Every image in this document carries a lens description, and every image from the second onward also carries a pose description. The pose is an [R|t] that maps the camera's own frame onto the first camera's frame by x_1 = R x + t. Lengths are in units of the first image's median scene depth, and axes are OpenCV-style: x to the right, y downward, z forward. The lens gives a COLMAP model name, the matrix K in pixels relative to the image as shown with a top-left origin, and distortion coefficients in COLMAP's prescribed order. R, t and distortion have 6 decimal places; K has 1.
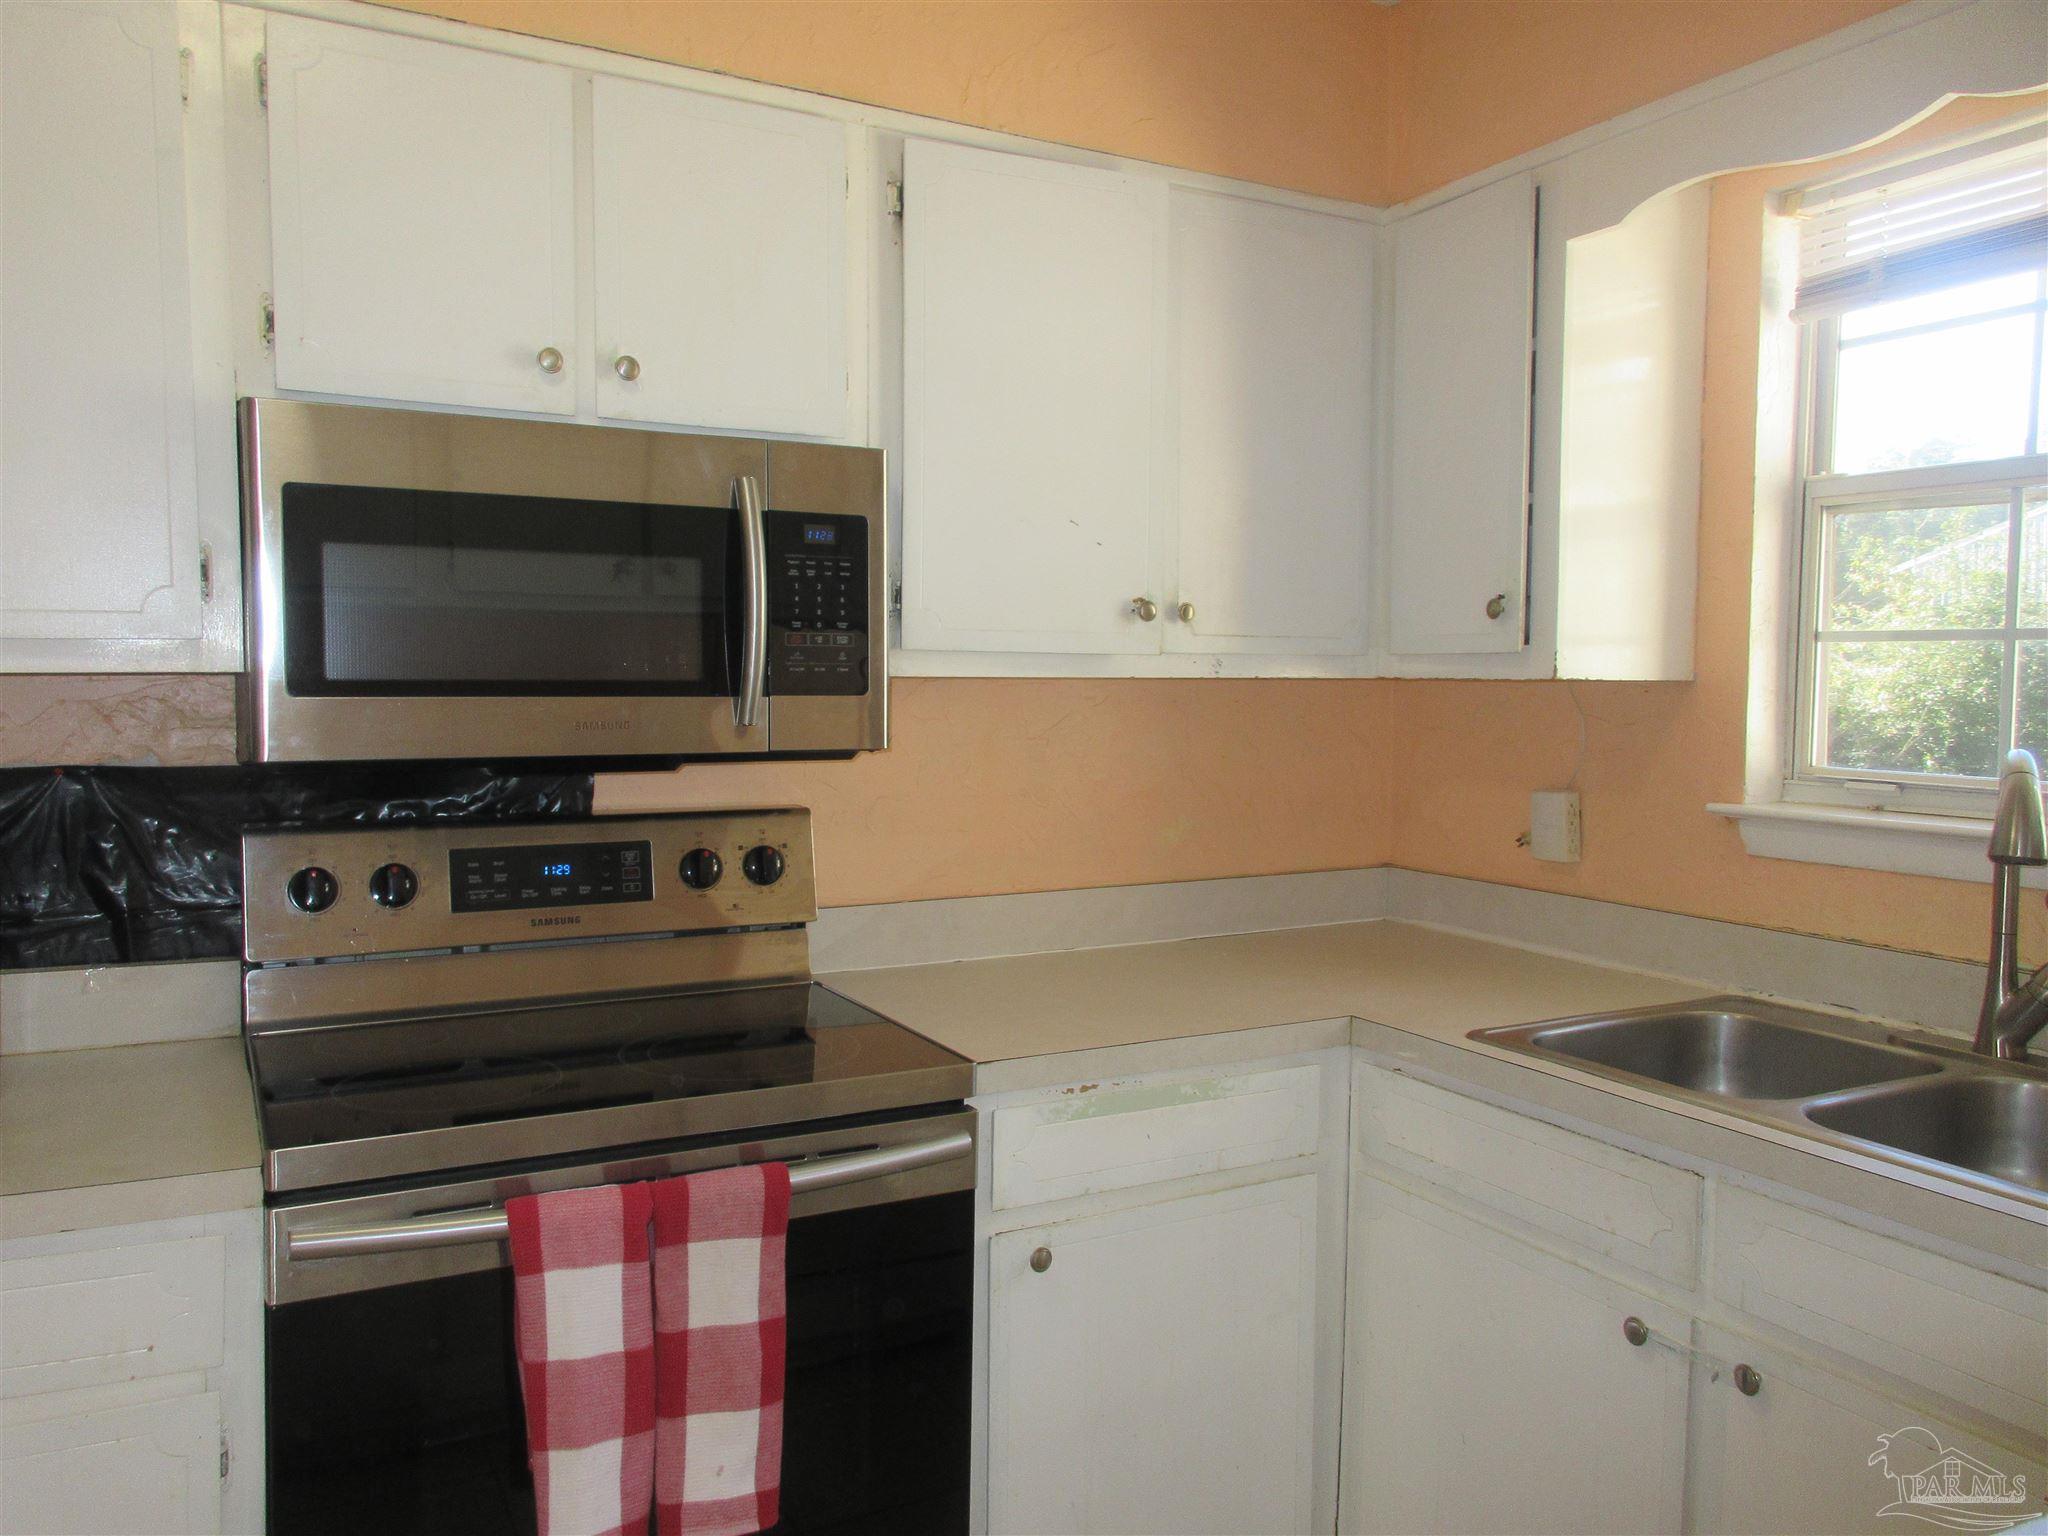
lens RADIAL K [[1524.4, 0, 1051.5], [0, 1524.4, 759.4], [0, 0, 1]] dist [0.004449, 0.004768]
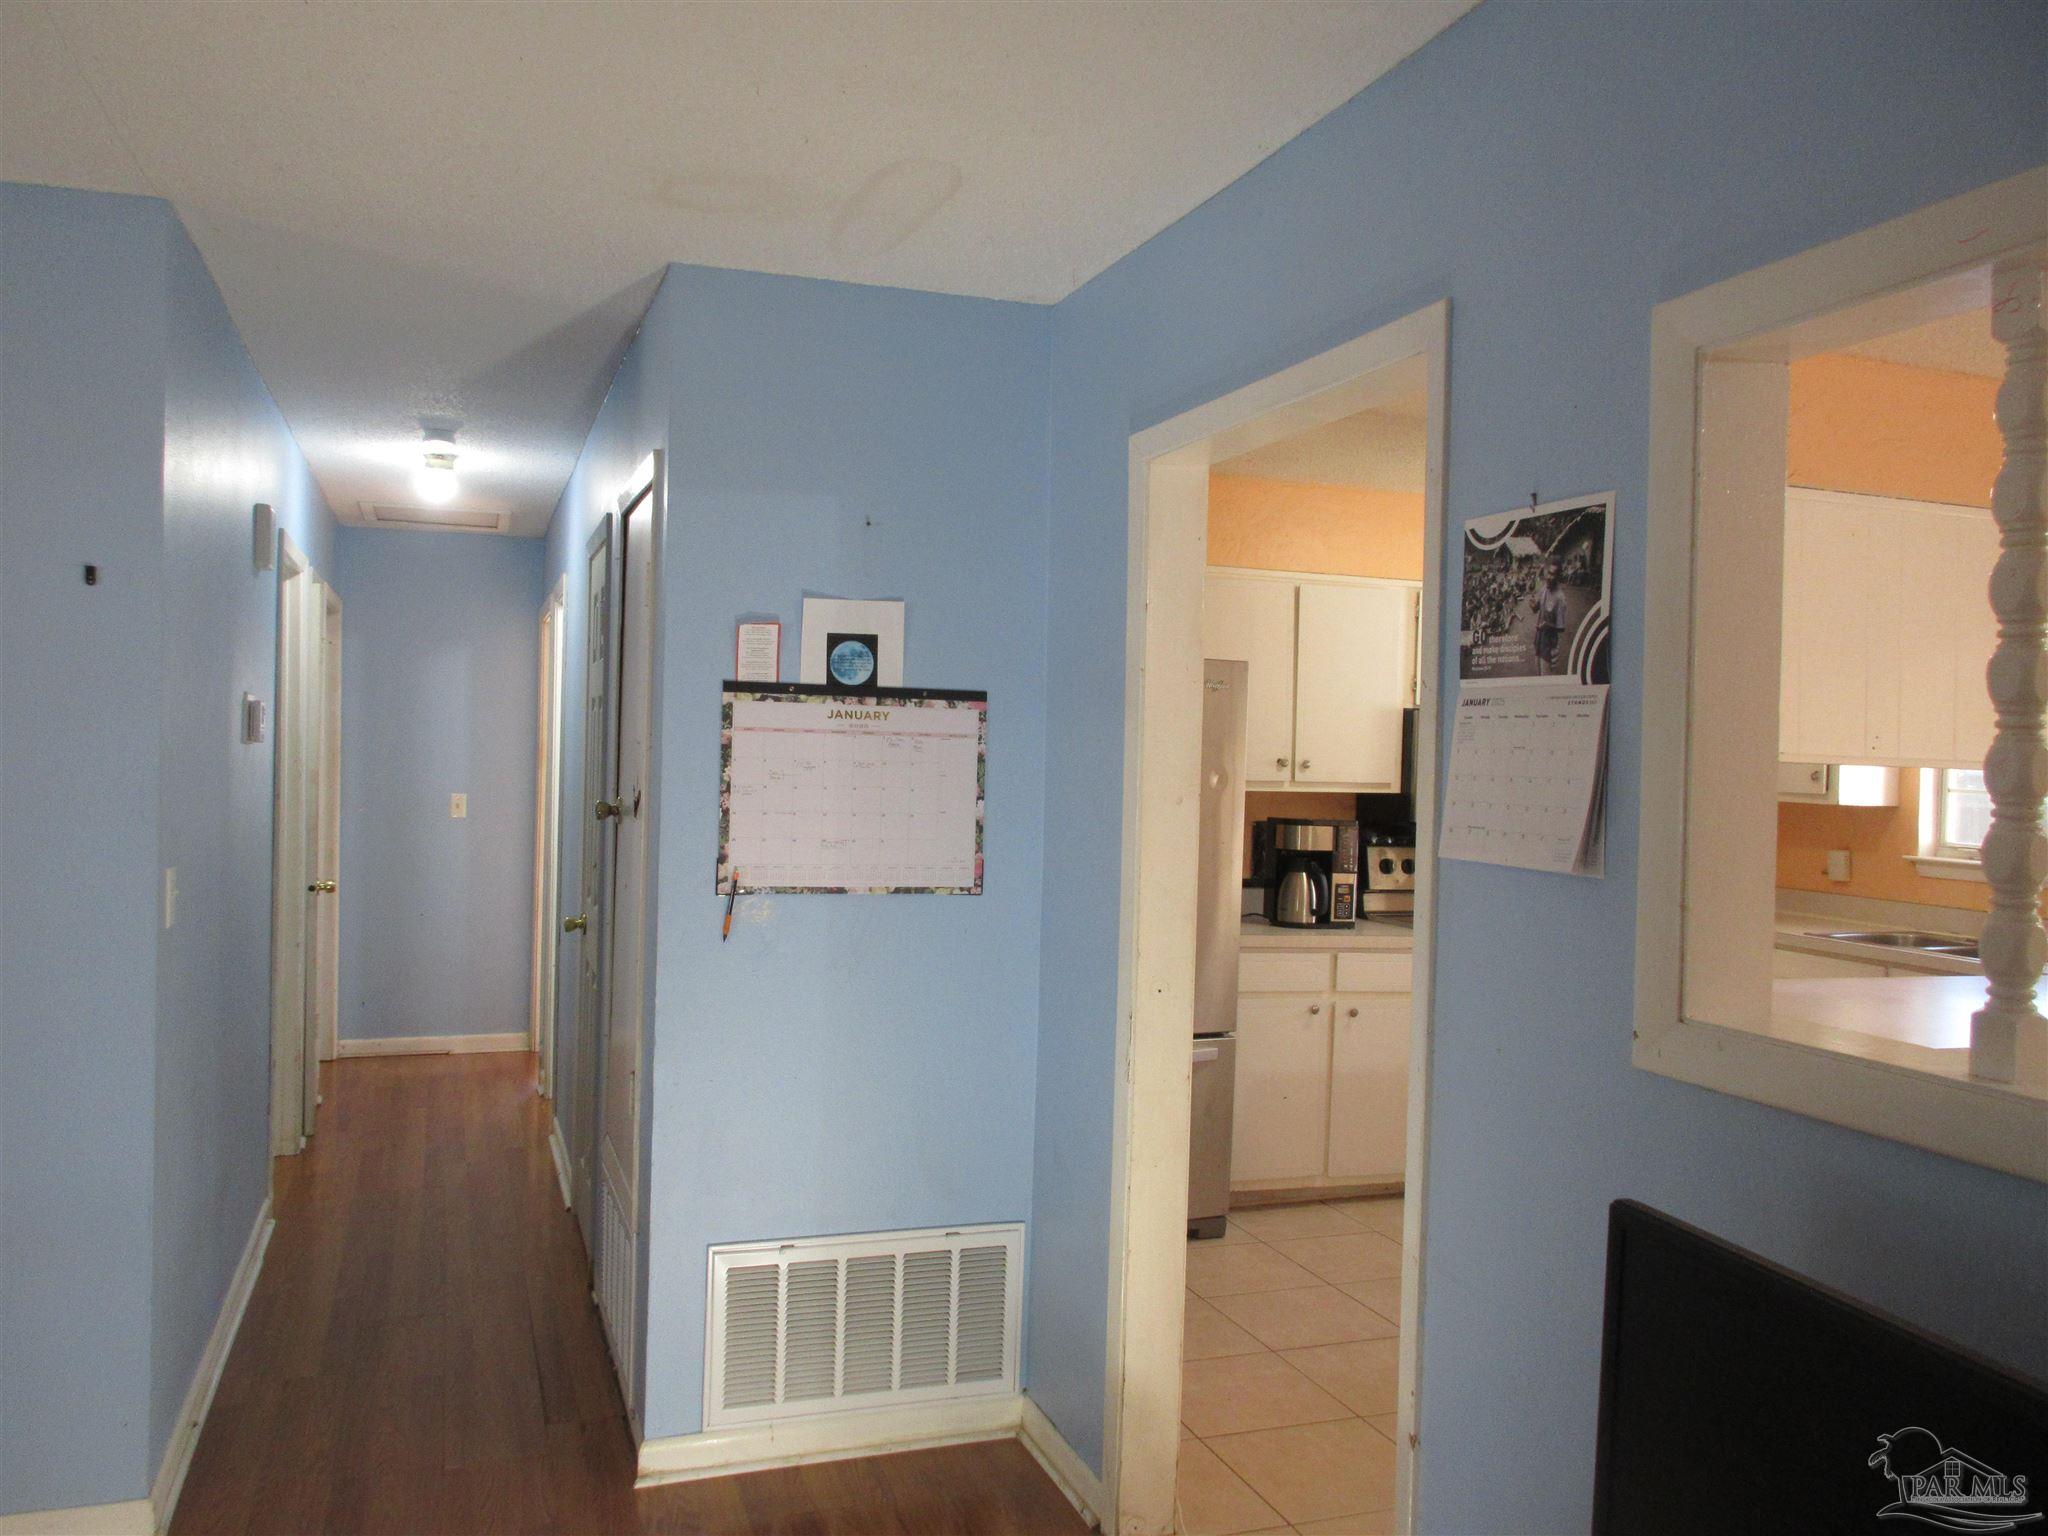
lens RADIAL K [[1603.9, 0, 1027.4], [0, 1603.9, 760.2], [0, 0, 1]] dist [-0.010590, 0.005575]
pose [[0.988394, 0.023527, -0.150077, -0.658362], [-0.031310, 0.998273, -0.049709, 0.052340], [0.148648, 0.053831, 0.987424, -1.987648]]
